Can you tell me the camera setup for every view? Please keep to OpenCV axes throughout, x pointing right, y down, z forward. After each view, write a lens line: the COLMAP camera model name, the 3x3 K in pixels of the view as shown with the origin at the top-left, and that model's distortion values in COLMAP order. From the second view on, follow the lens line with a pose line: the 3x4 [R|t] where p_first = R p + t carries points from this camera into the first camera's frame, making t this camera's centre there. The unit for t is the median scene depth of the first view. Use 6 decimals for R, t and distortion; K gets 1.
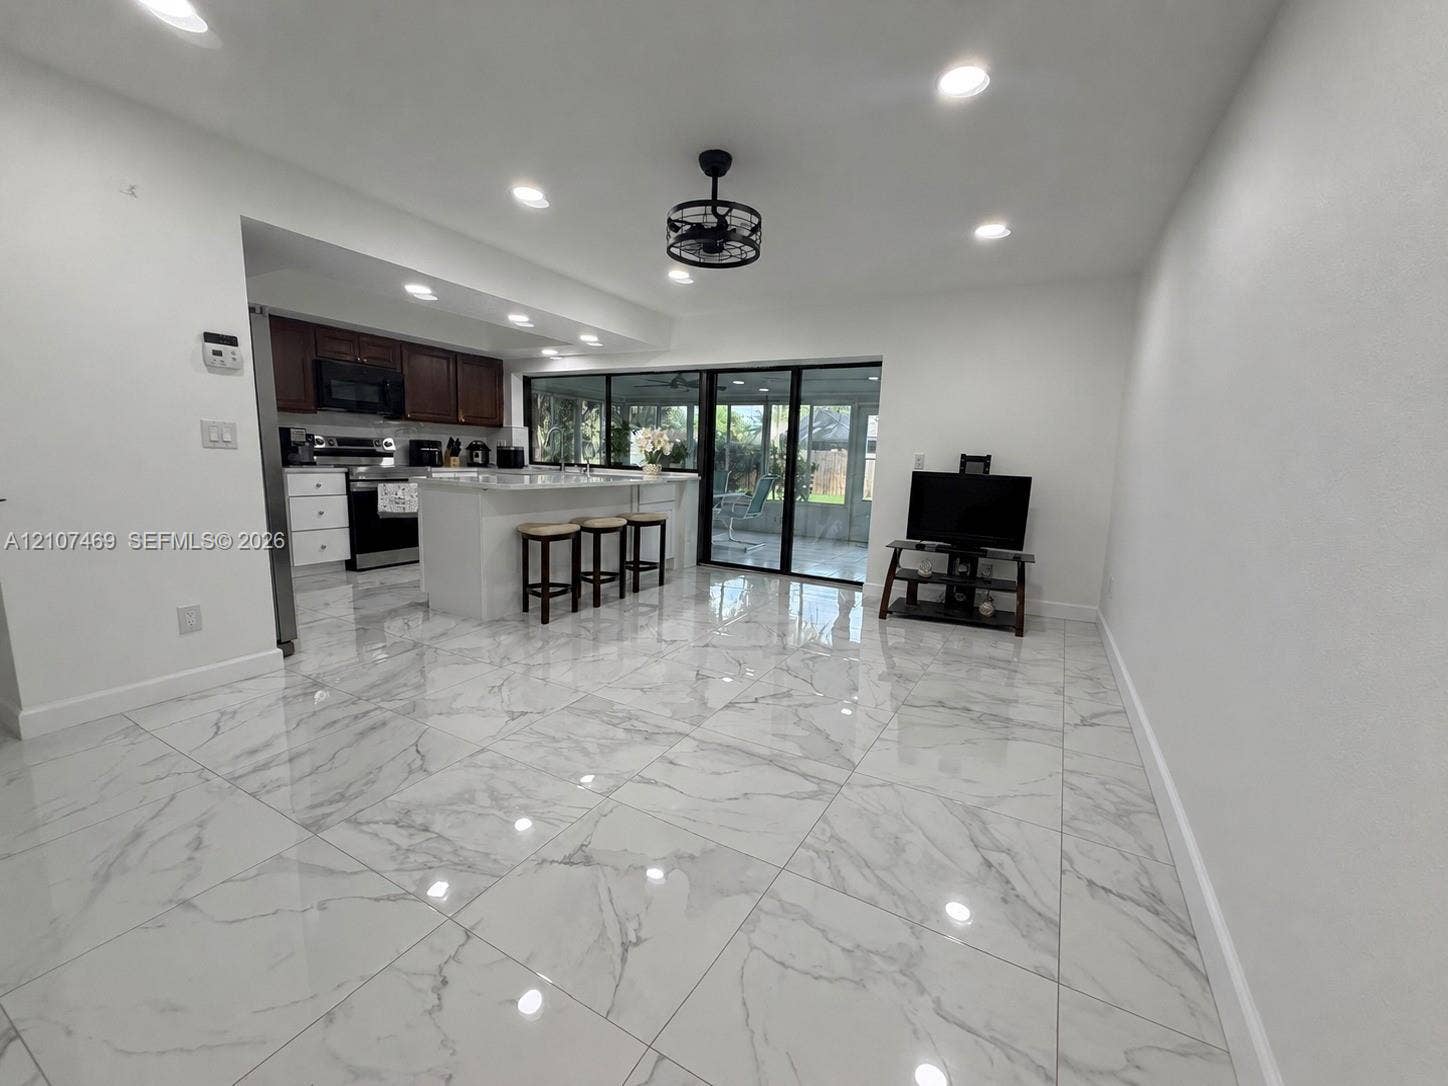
lens RADIAL K [[575.8, 0, 719.1], [0, 575.8, 547.0], [0, 0, 1]] dist [-0.000944, -0.000313]
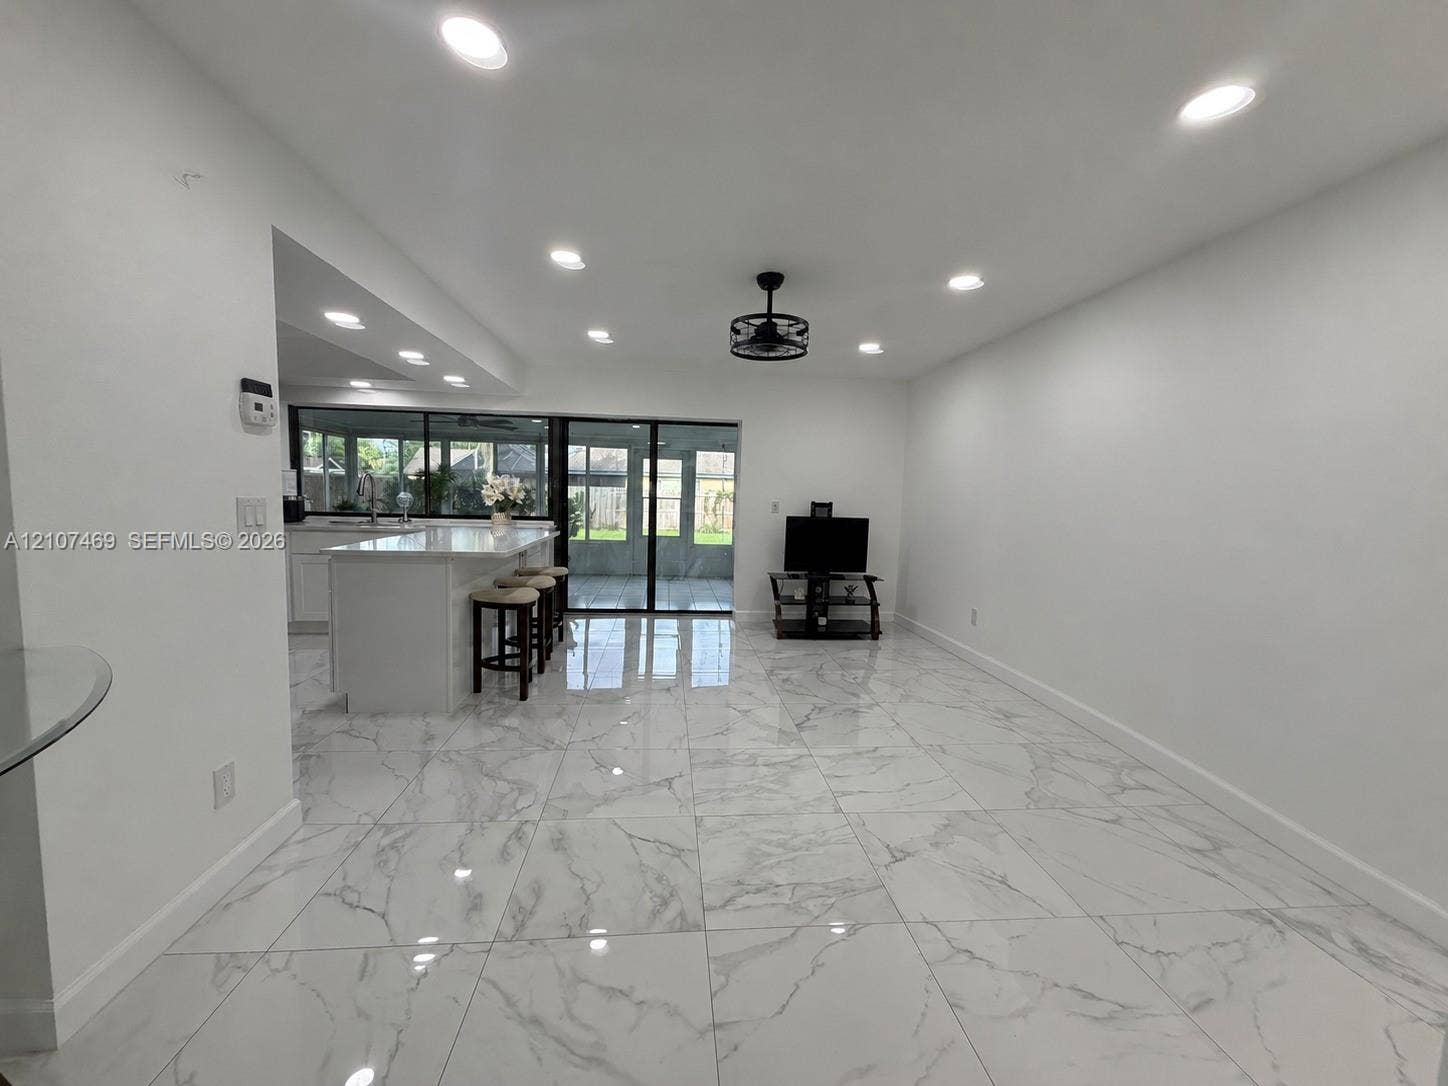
lens RADIAL K [[575.8, 0, 719.1], [0, 575.8, 547.0], [0, 0, 1]] dist [-0.000944, -0.000313]
pose [[0.830889, -0.064672, 0.552667, -0.381044], [0.090383, 0.995719, -0.019367, -0.043853], [-0.549048, 0.066043, 0.833177, 0.037726]]
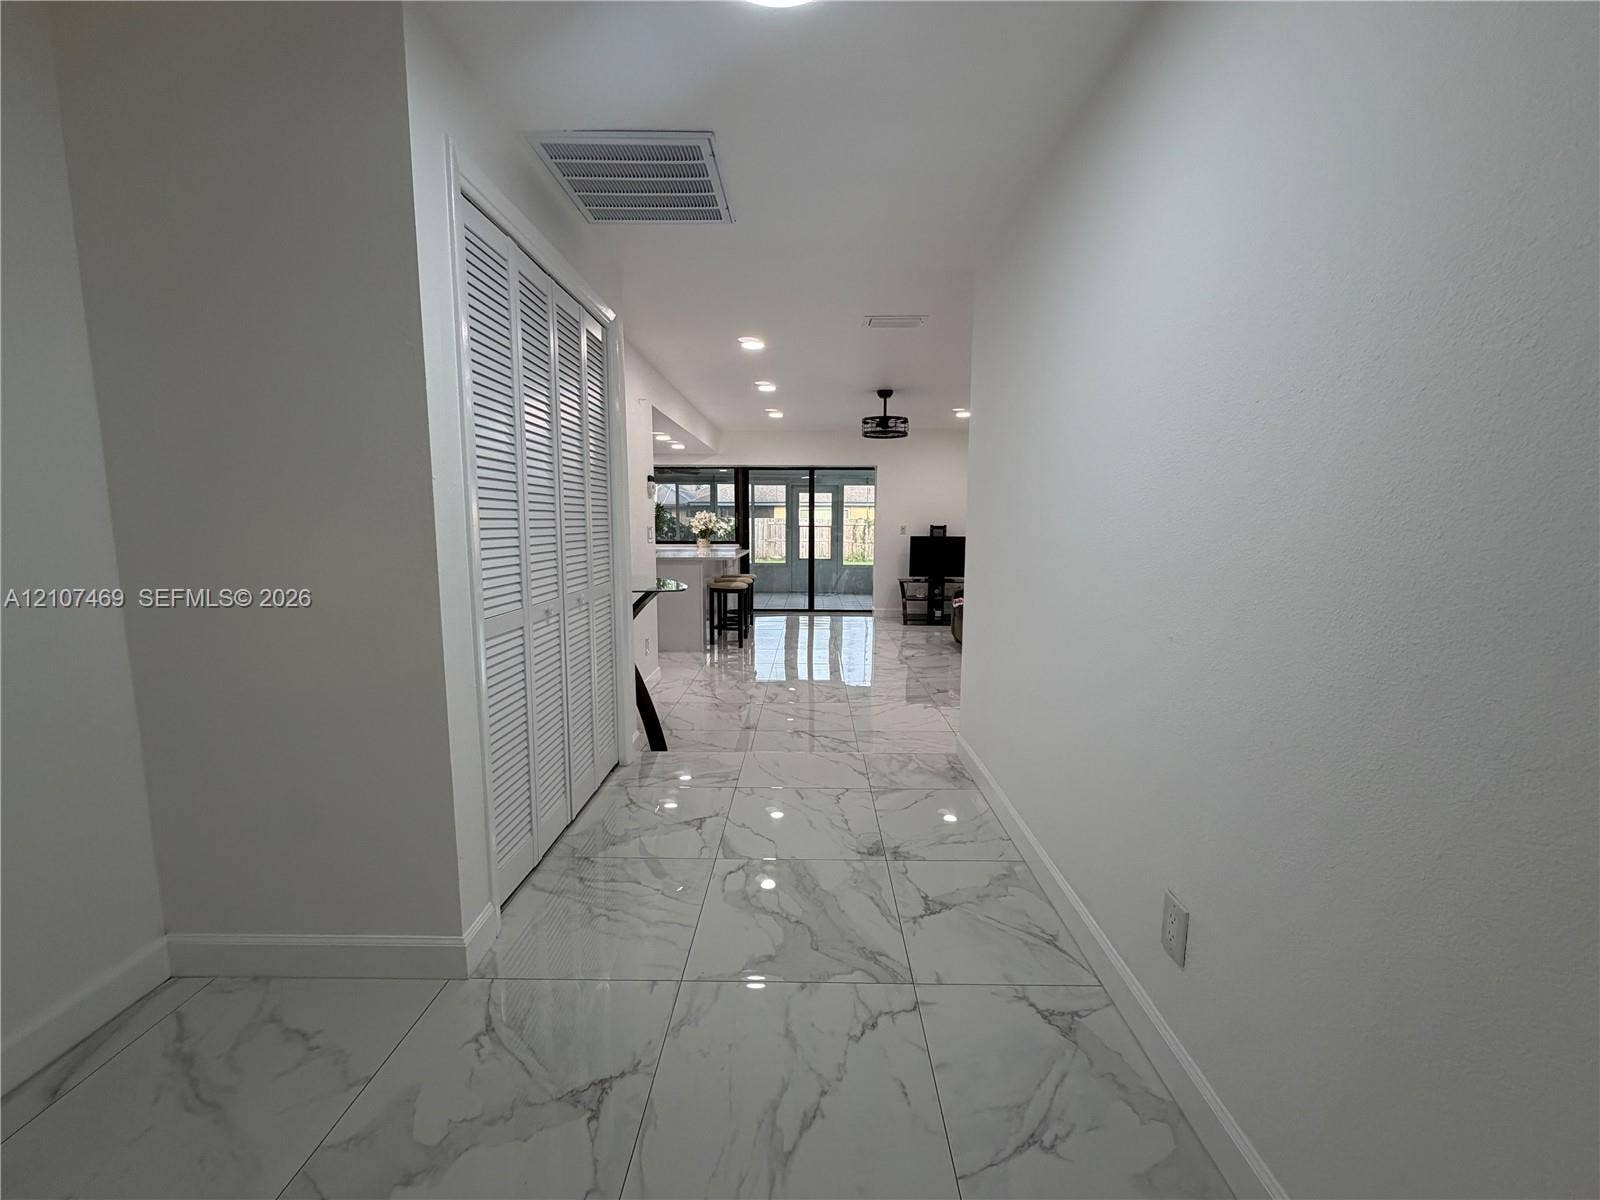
lens RADIAL K [[638.7, 0, 796.5], [0, 638.7, 601.6], [0, 0, 1]] dist [0.000203, -0.000418]
pose [[0.888457, -0.091772, 0.449691, -0.657437], [0.102511, 0.994732, 0.000472, 0.019444], [-0.447366, 0.045679, 0.893184, -0.414875]]
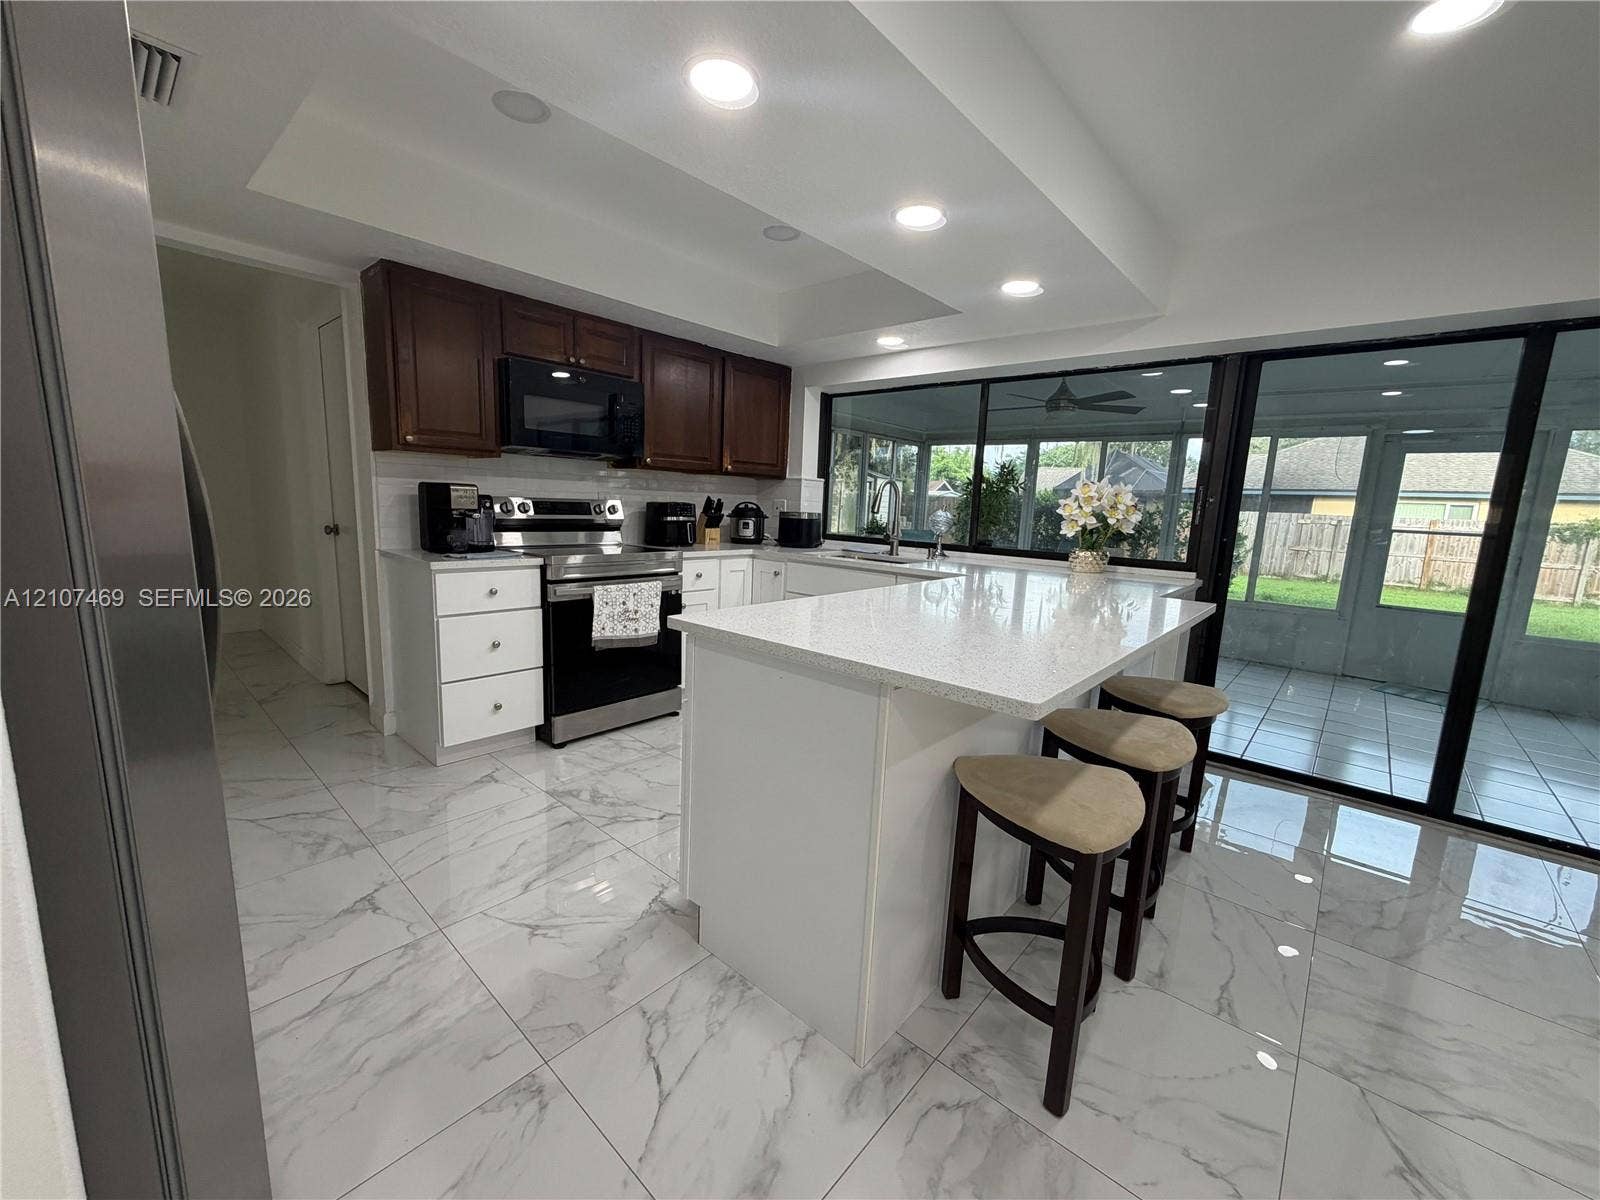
lens RADIAL K [[638.7, 0, 796.5], [0, 638.7, 601.6], [0, 0, 1]] dist [0.000203, -0.000418]
pose [[0.973365, 0.036507, -0.226337, -0.264483], [-0.038428, 0.999253, -0.004088, -0.097692], [0.226019, 0.012677, 0.974040, 0.446318]]
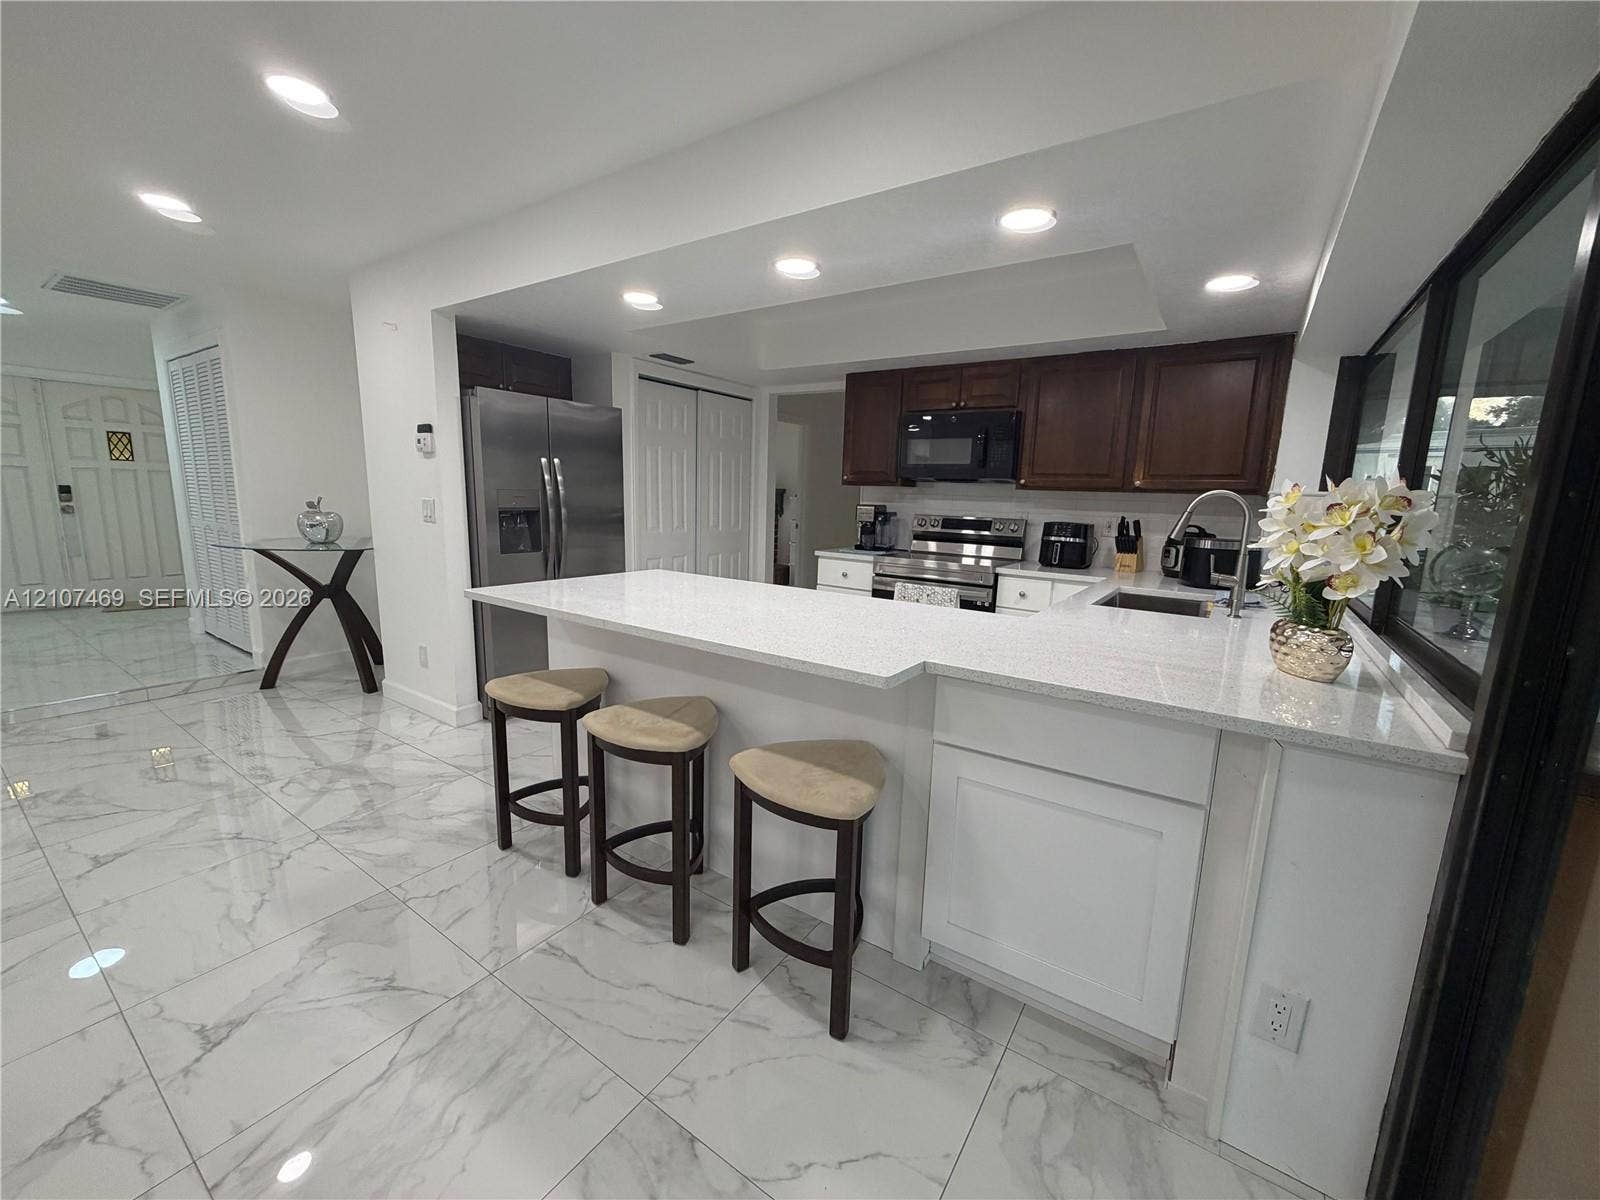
lens RADIAL K [[636.2, 0, 794.6], [0, 636.2, 604.4], [0, 0, 1]] dist [-0.000944, -0.000313]
pose [[-0.102392, 0.130350, -0.986167, 0.171751], [-0.191477, 0.970255, 0.148127, -0.167903], [0.976142, 0.203996, -0.074387, 0.905626]]
